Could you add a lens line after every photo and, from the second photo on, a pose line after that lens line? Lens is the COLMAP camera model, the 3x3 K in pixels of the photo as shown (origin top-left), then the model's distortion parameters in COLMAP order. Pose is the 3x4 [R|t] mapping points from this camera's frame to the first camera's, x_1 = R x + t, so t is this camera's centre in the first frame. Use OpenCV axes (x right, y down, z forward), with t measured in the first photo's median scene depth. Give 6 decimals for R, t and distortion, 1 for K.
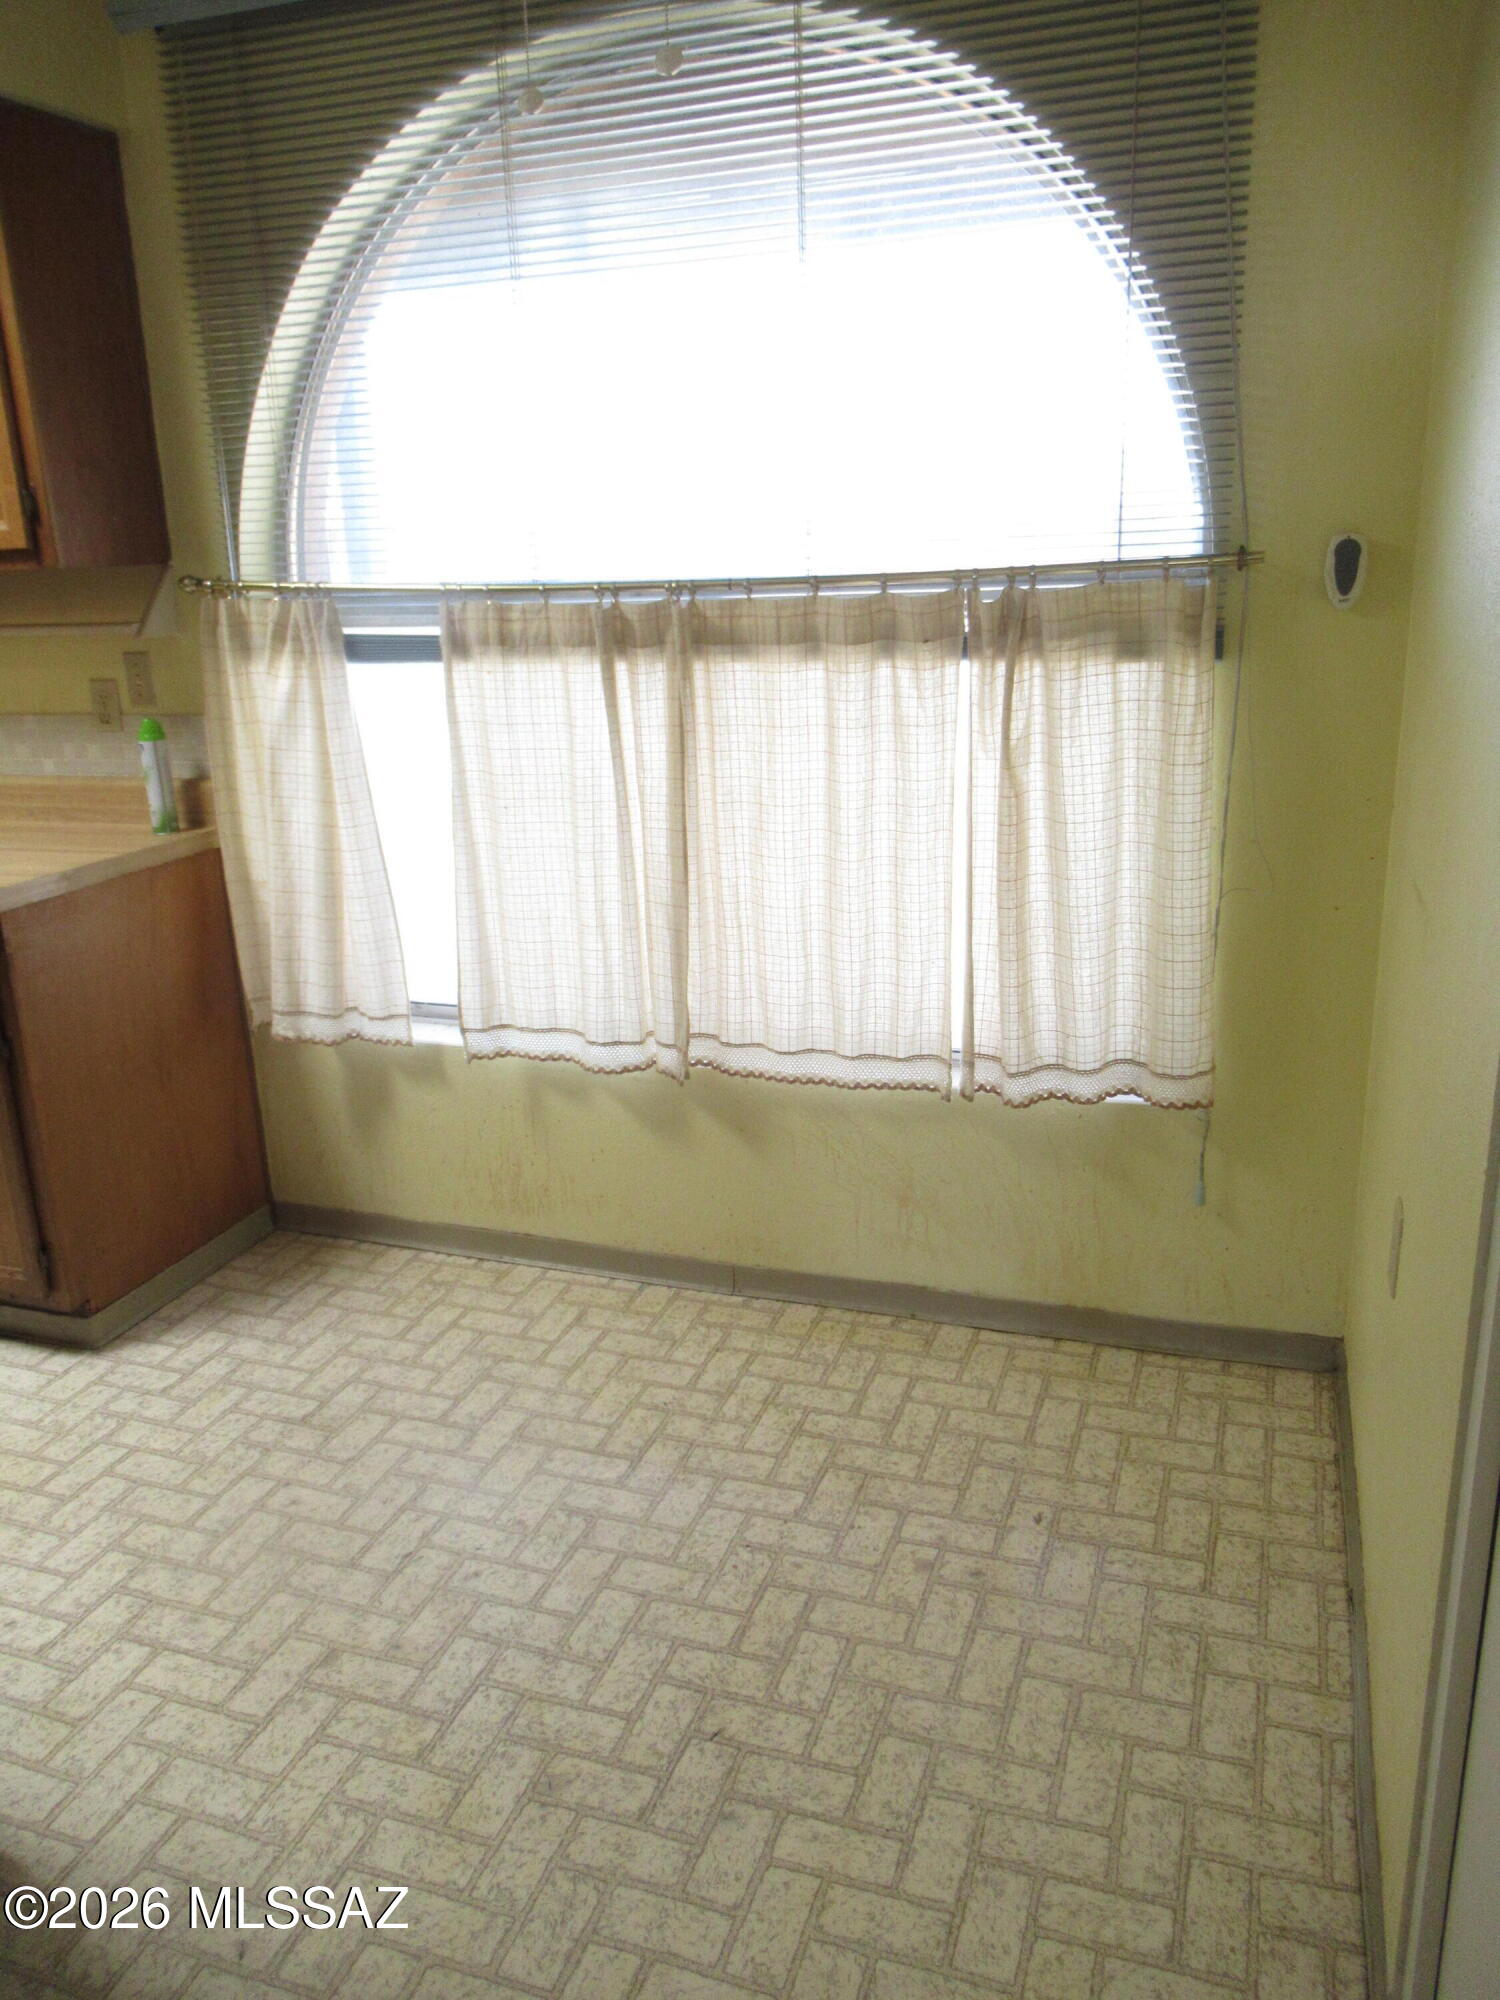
lens RADIAL K [[1484.6, 0, 735.0], [0, 1484.6, 992.3], [0, 0, 1]] dist [-0.021755, 0.018794]
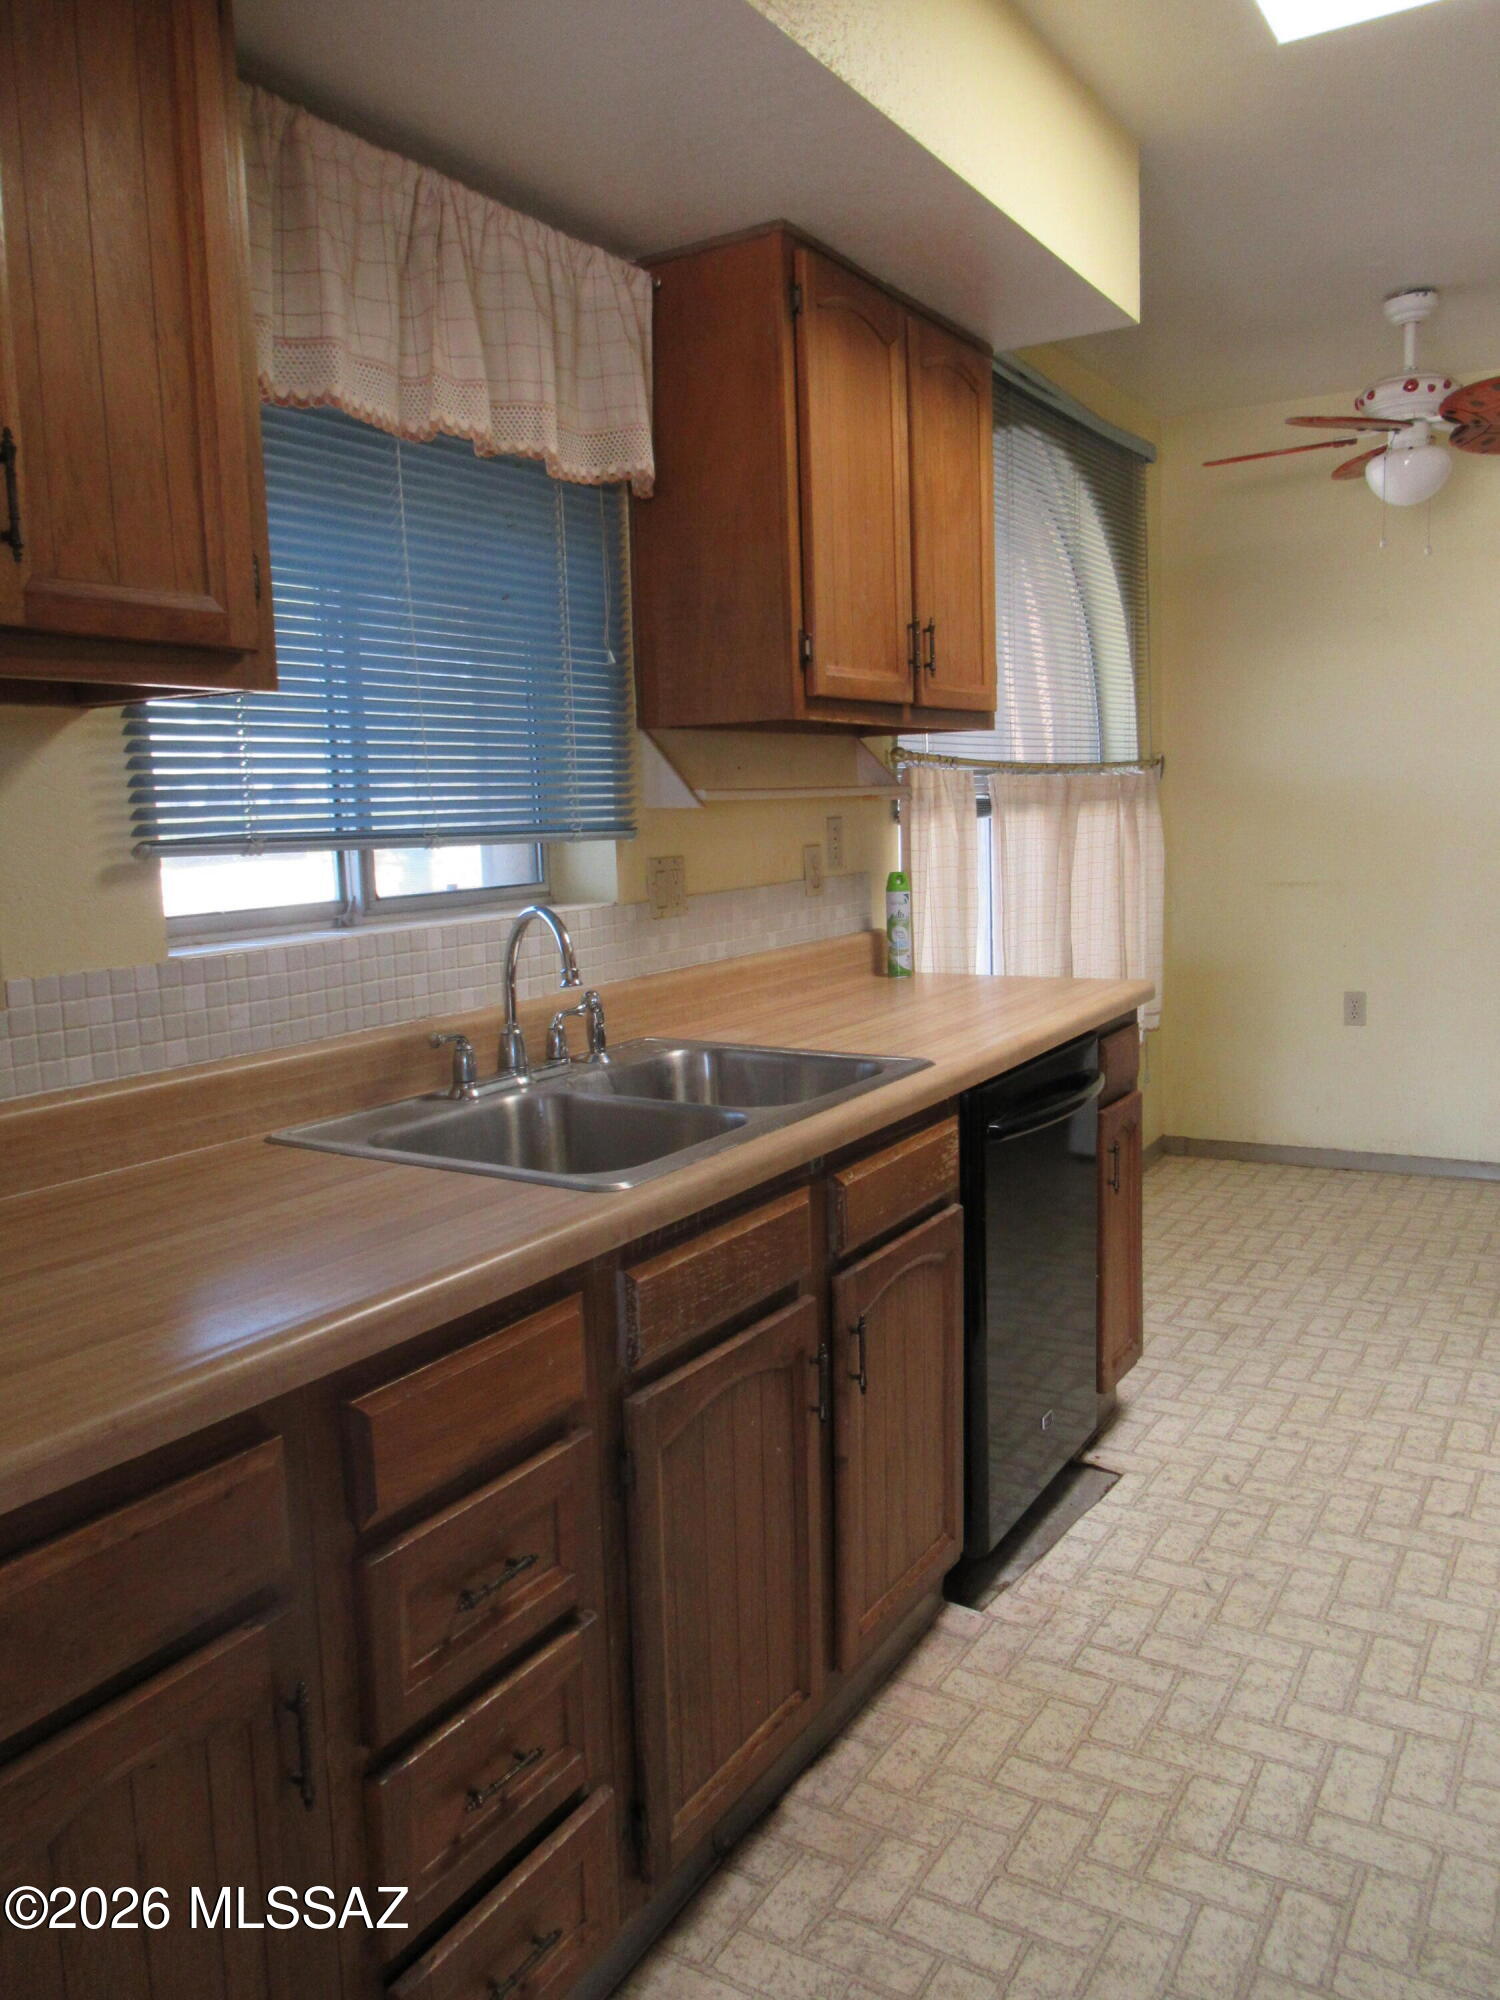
lens RADIAL K [[1484.6, 0, 735.7], [0, 1484.6, 1005.4], [0, 0, 1]] dist [-0.021755, 0.018794]
pose [[0.220909, -0.106850, 0.969424, -2.233442], [0.301755, 0.952696, 0.036244, -0.251145], [-0.927439, 0.284522, 0.242702, 1.311163]]
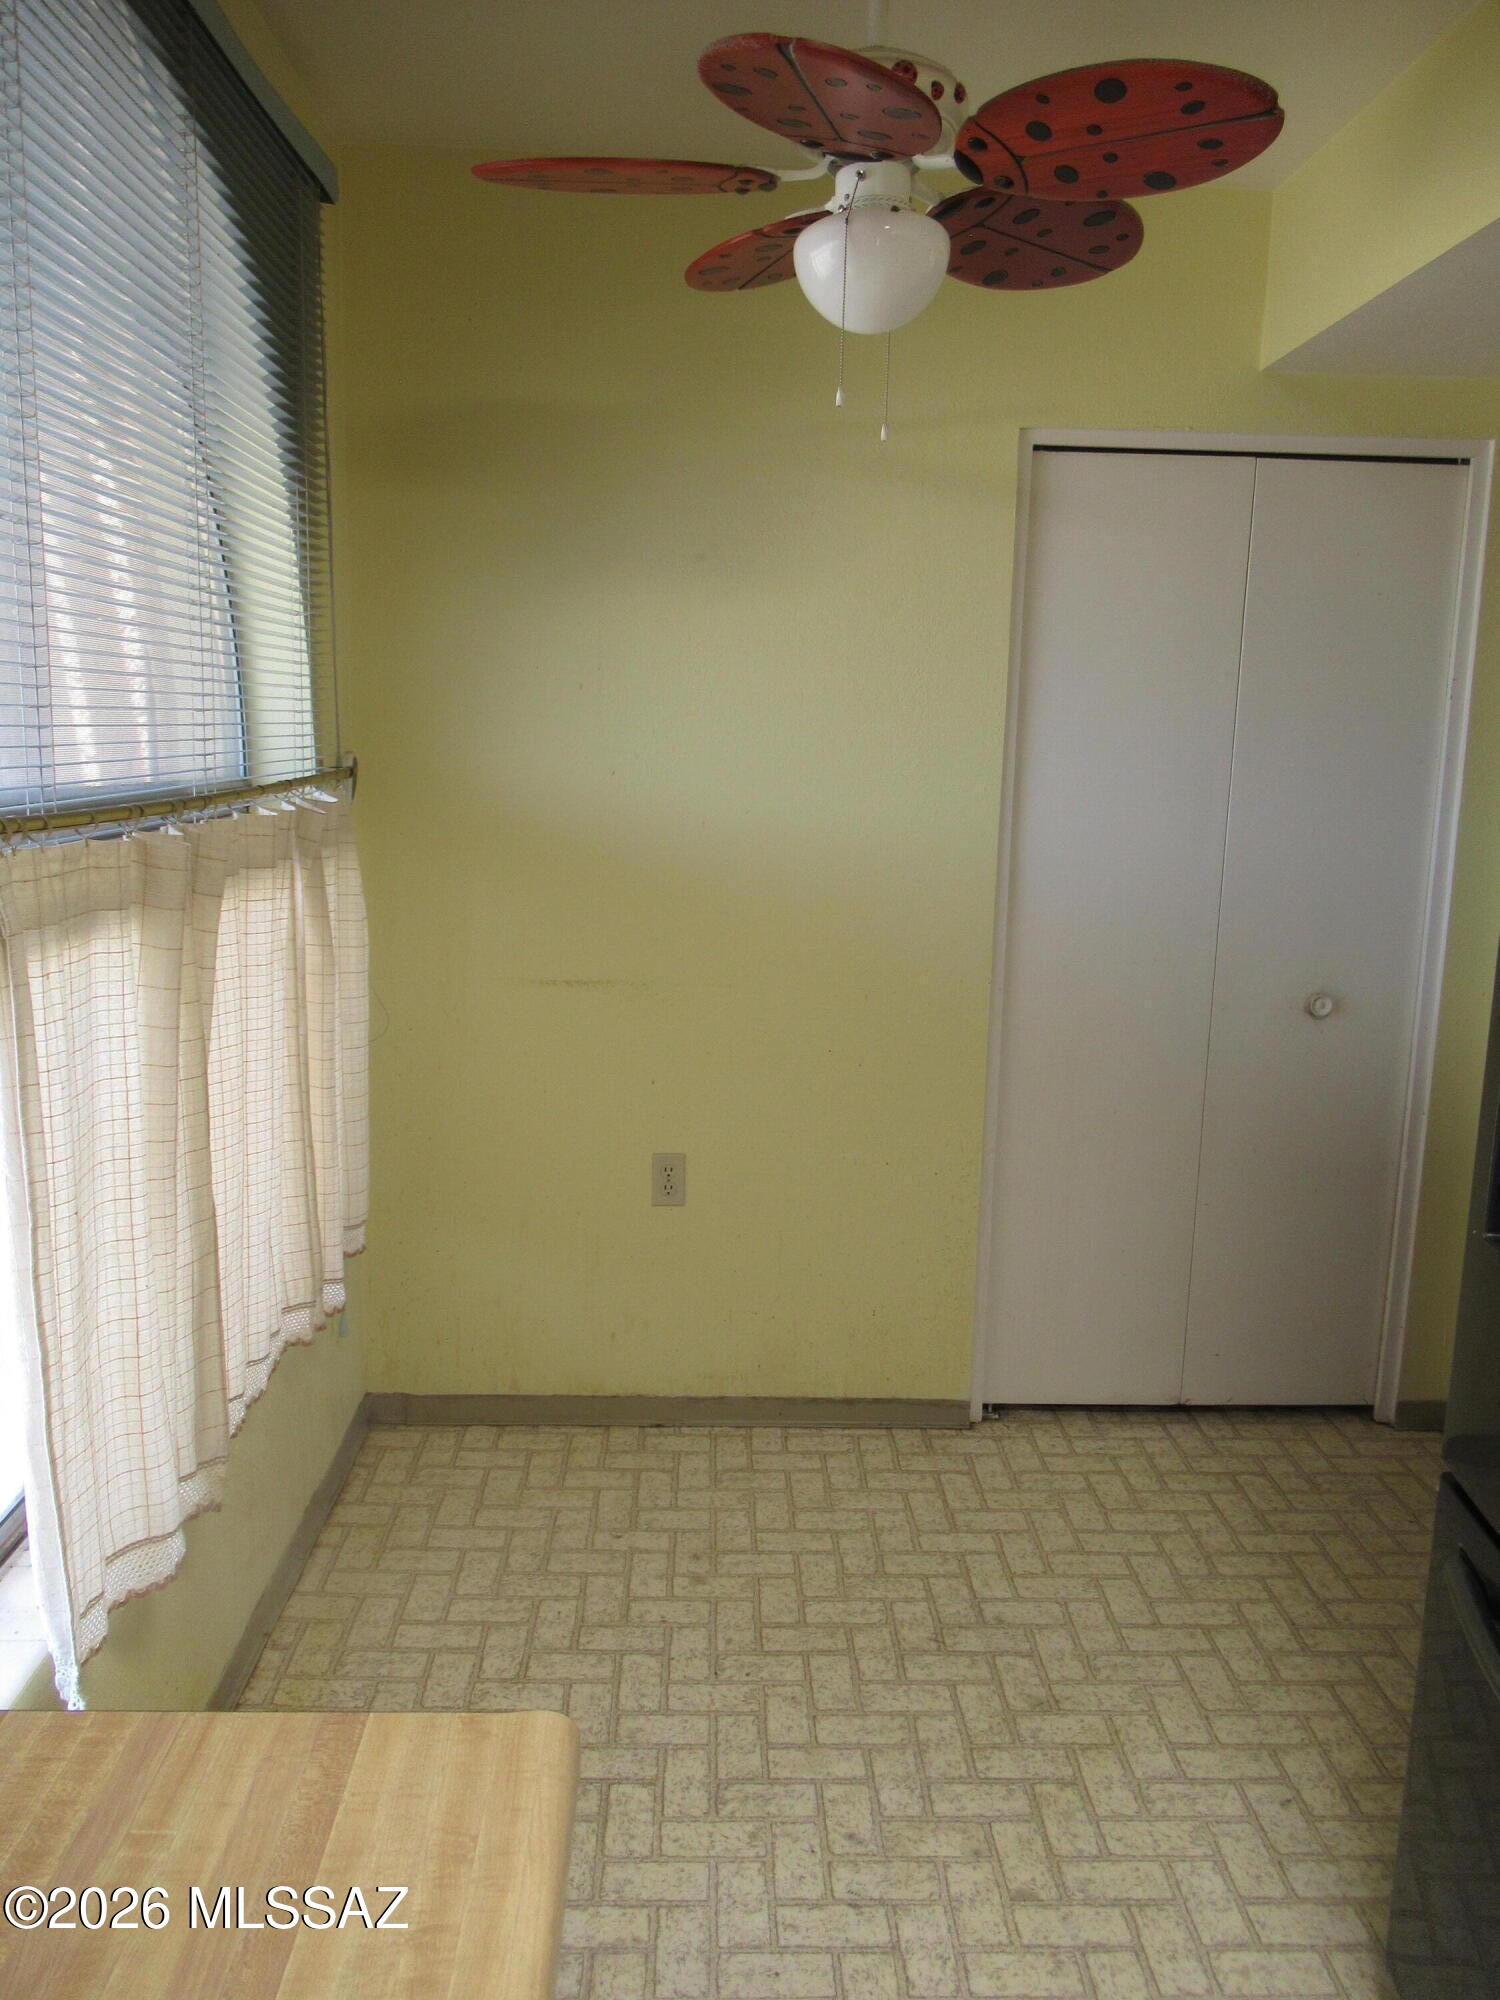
lens RADIAL K [[1484.6, 0, 731.1], [0, 1484.6, 996.9], [0, 0, 1]] dist [-0.021755, 0.018794]
pose [[-0.353688, -0.140468, 0.924756, -1.031294], [0.250491, 0.938324, 0.238334, -0.381218], [-0.901199, 0.315939, -0.296688, 1.295791]]
